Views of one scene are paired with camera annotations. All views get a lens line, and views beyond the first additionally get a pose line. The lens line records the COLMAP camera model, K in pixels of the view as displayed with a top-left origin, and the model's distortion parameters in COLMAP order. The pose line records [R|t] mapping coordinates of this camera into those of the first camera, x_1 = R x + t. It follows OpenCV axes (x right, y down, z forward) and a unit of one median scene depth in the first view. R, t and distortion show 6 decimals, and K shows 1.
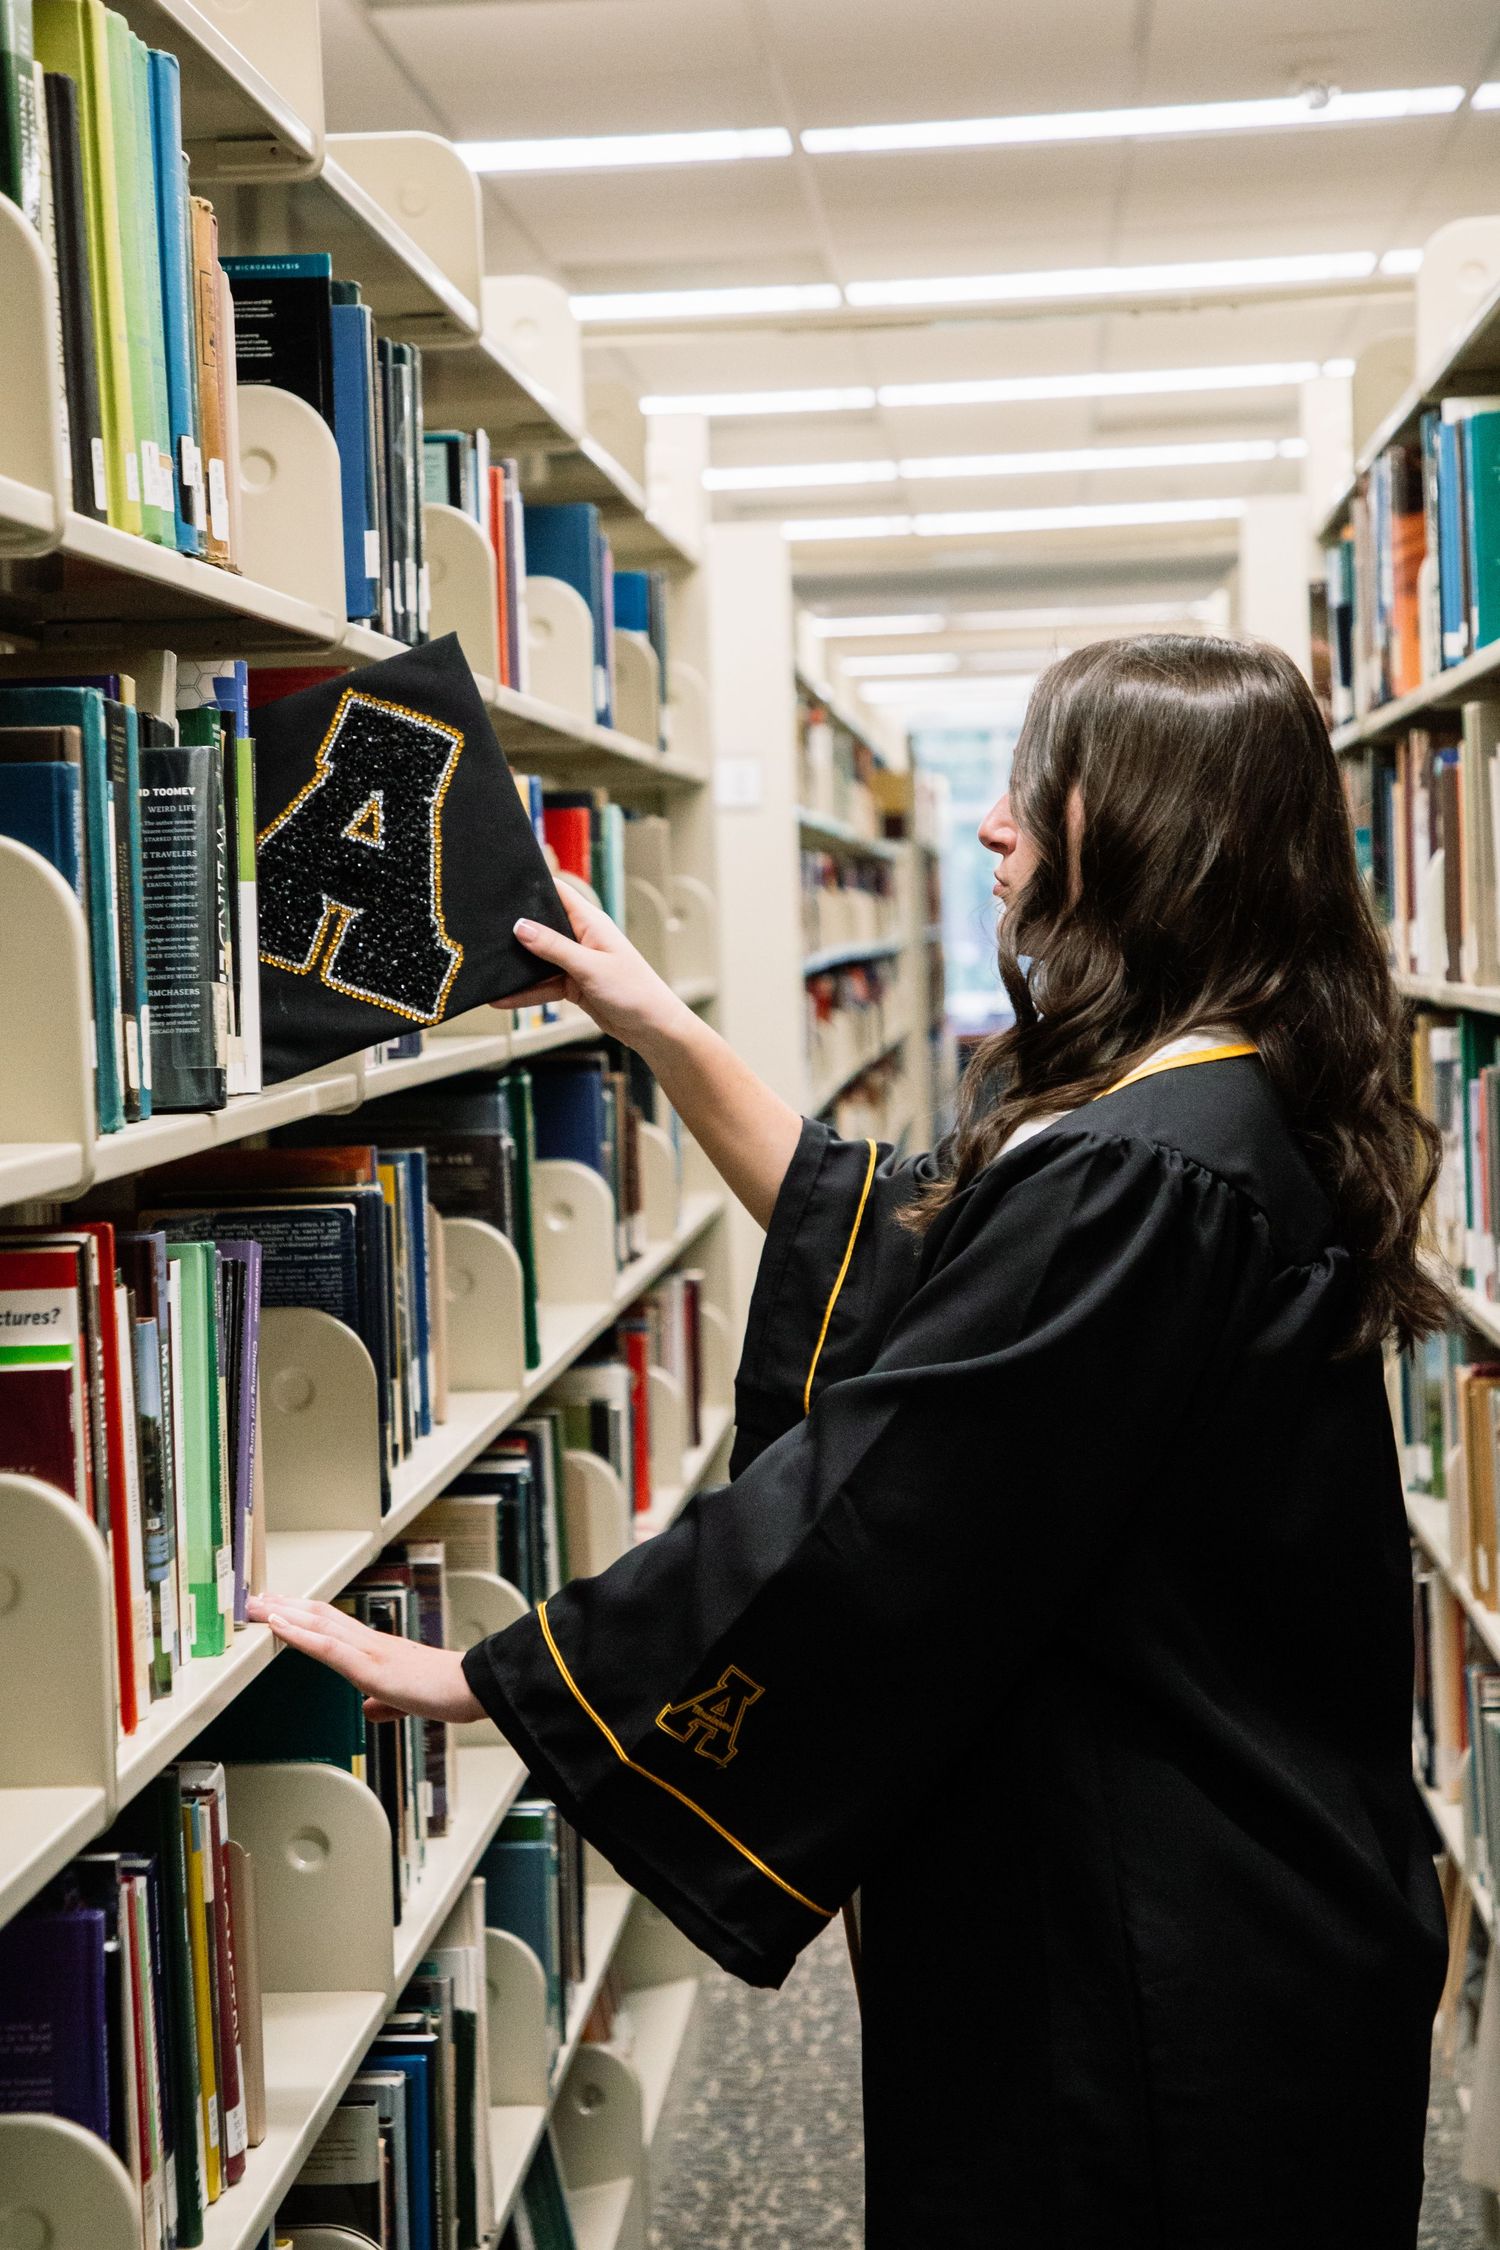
lens RADIAL K [[4585.4, 0, 685.8], [0, 4585.4, 1134.3], [0, 0, 1]] dist [0.316874, 0.000000]
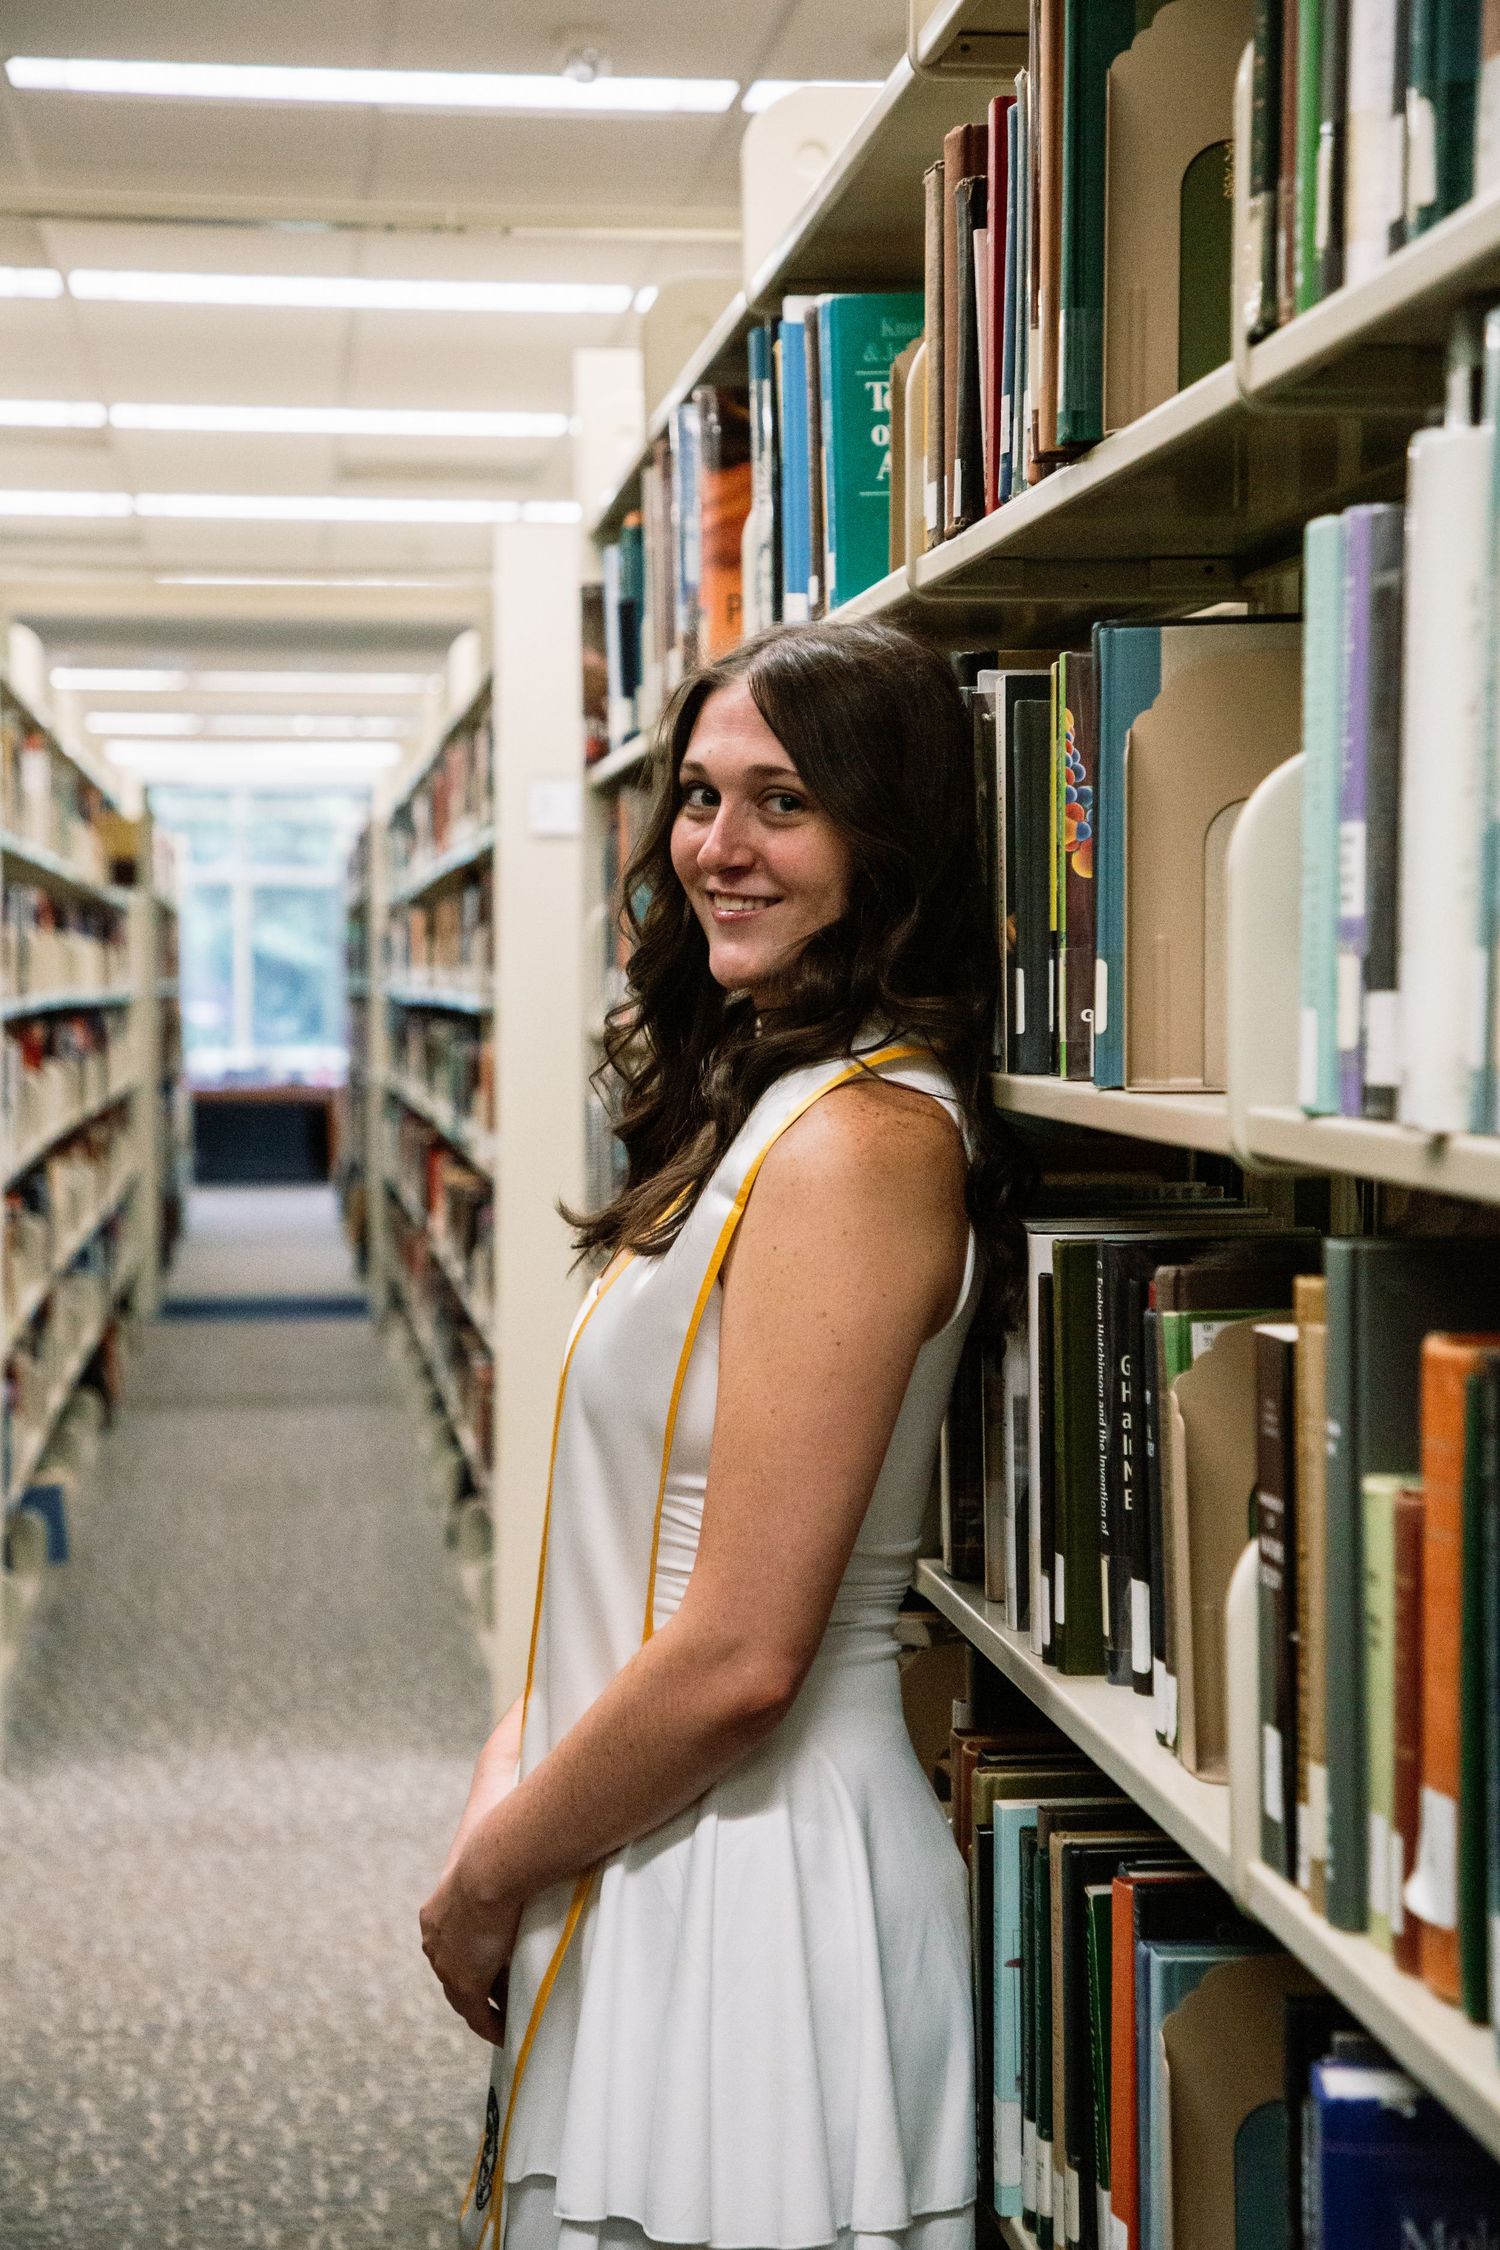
lens RADIAL K [[3836.9, 0, 788.8], [0, 3836.9, 1110.2], [0, 0, 1]] dist [0.252259, 0.000000]
pose [[0.978077, 0.027306, 0.206448, 0.030136], [-0.023634, 0.999516, -0.020231, -0.007228], [-0.206900, 0.014908, 0.978248, 0.339545]]
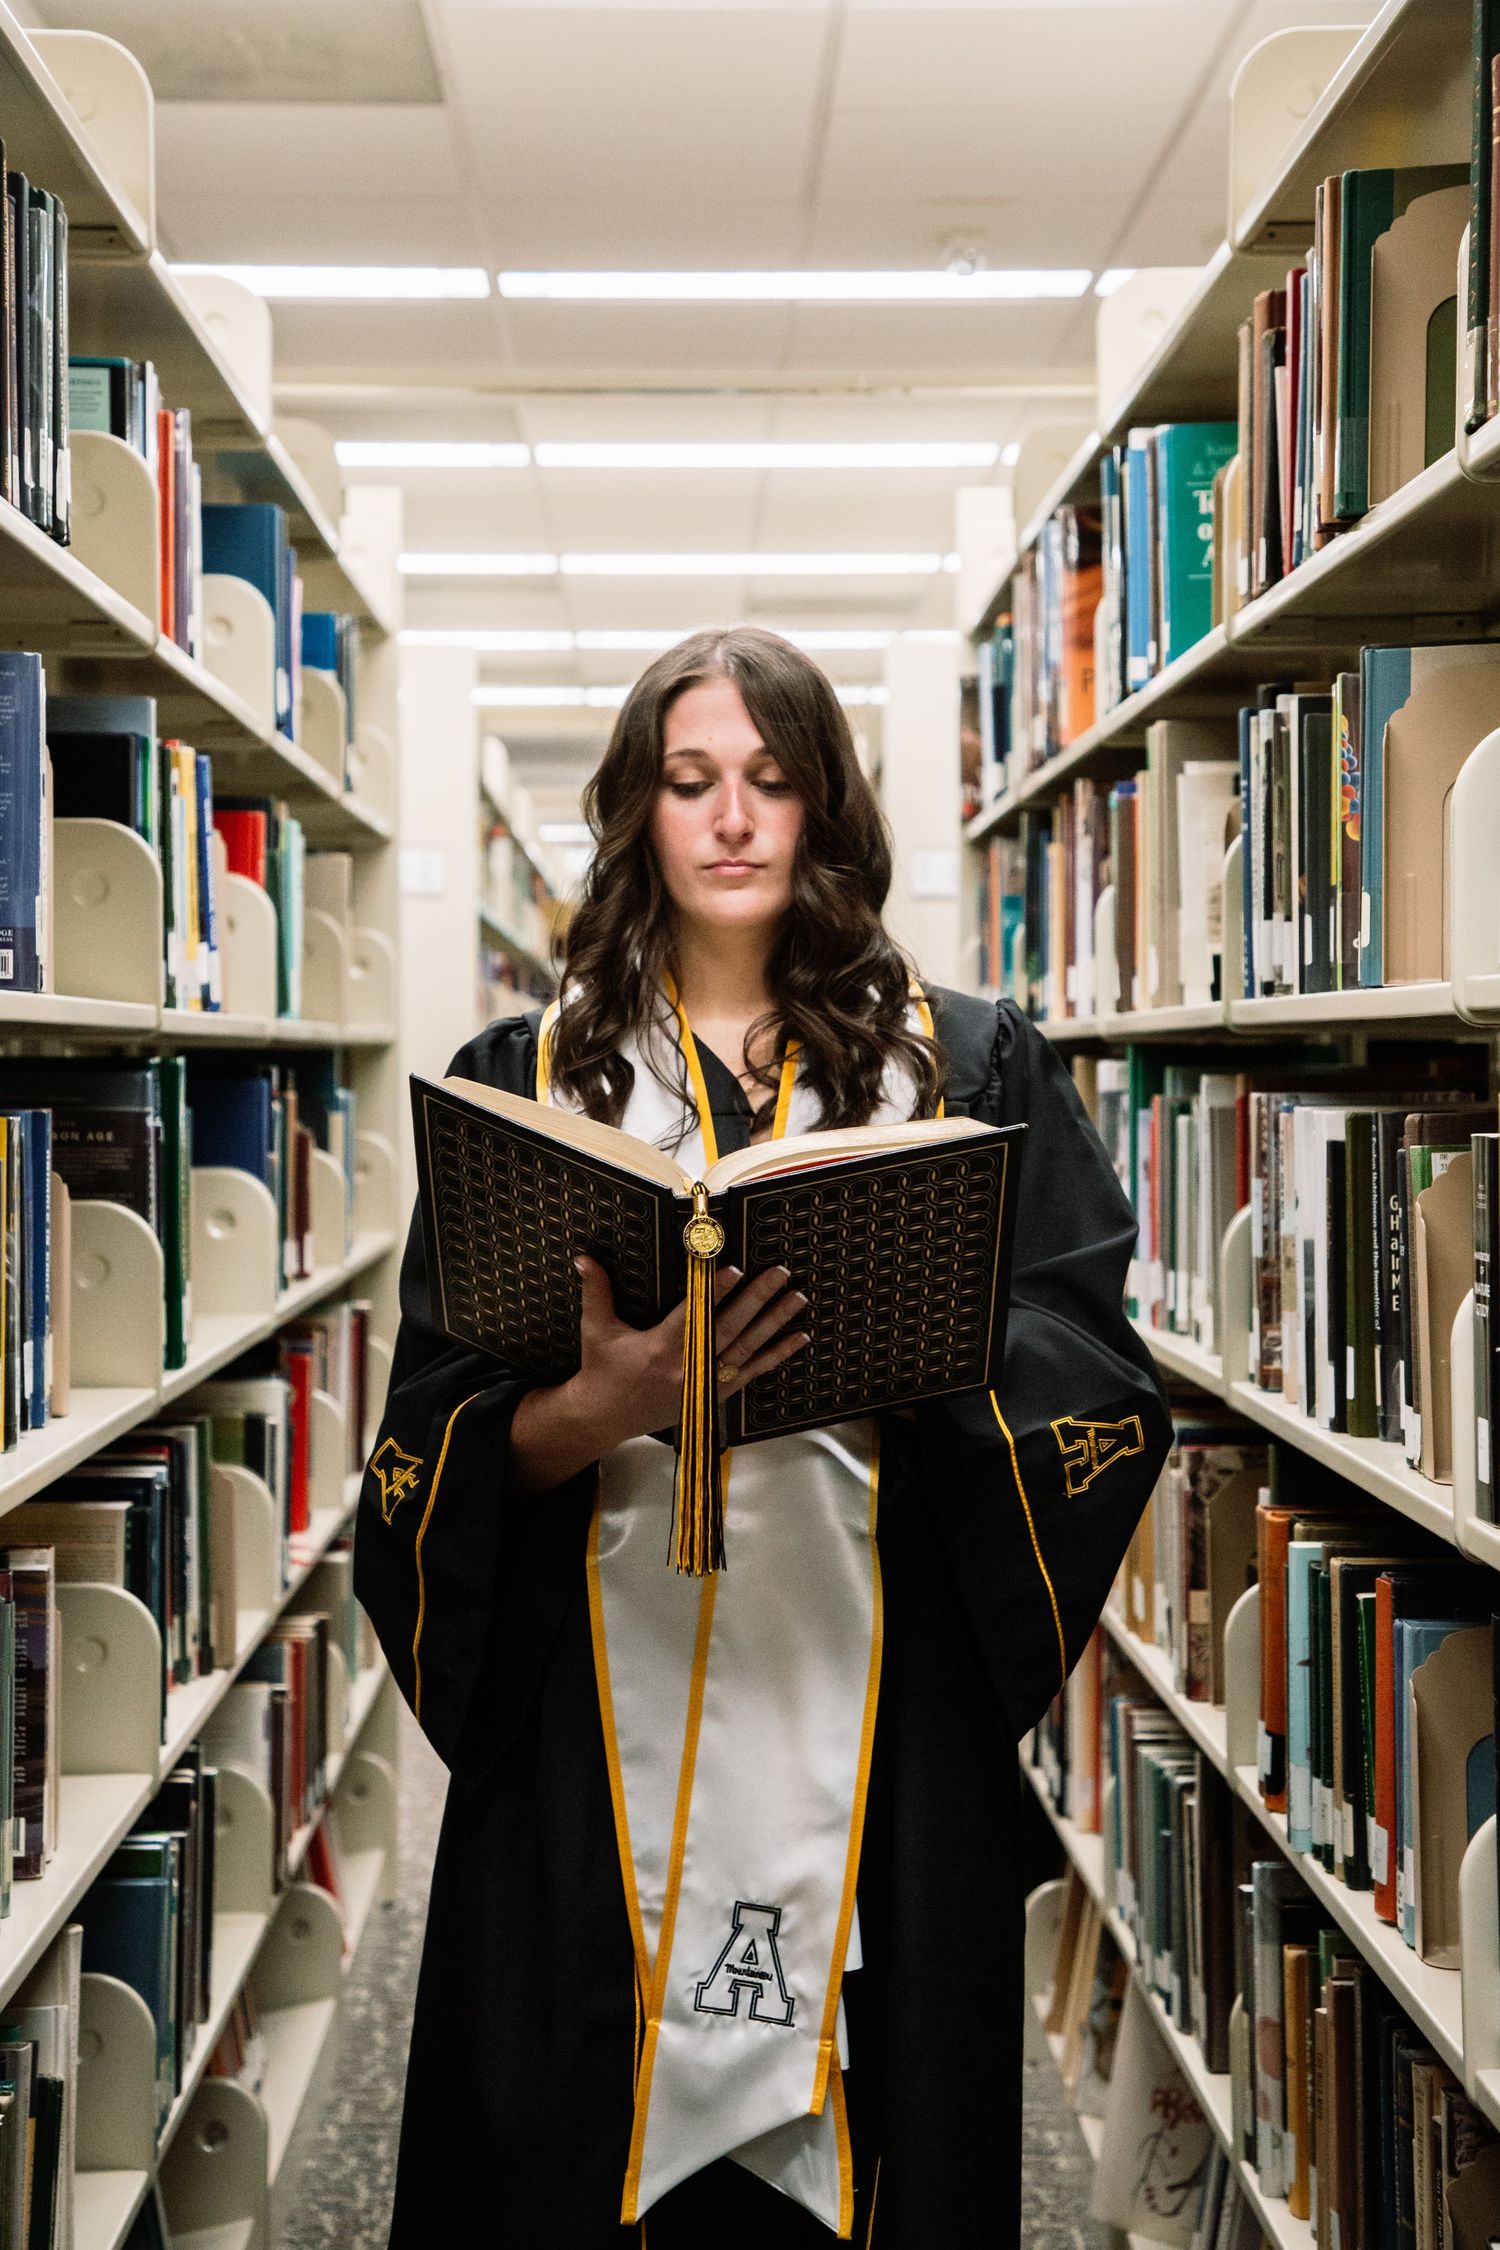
lens RADIAL K [[3544.3, 0, 735.0], [0, 3544.3, 1105.9], [0, 0, 1]] dist [0.187206, 0.000000]
pose [[0.994695, 0.034407, 0.096944, 0.007271], [-0.029874, 0.998409, -0.047826, 0.025704], [-0.098435, 0.044676, 0.994140, 0.231261]]
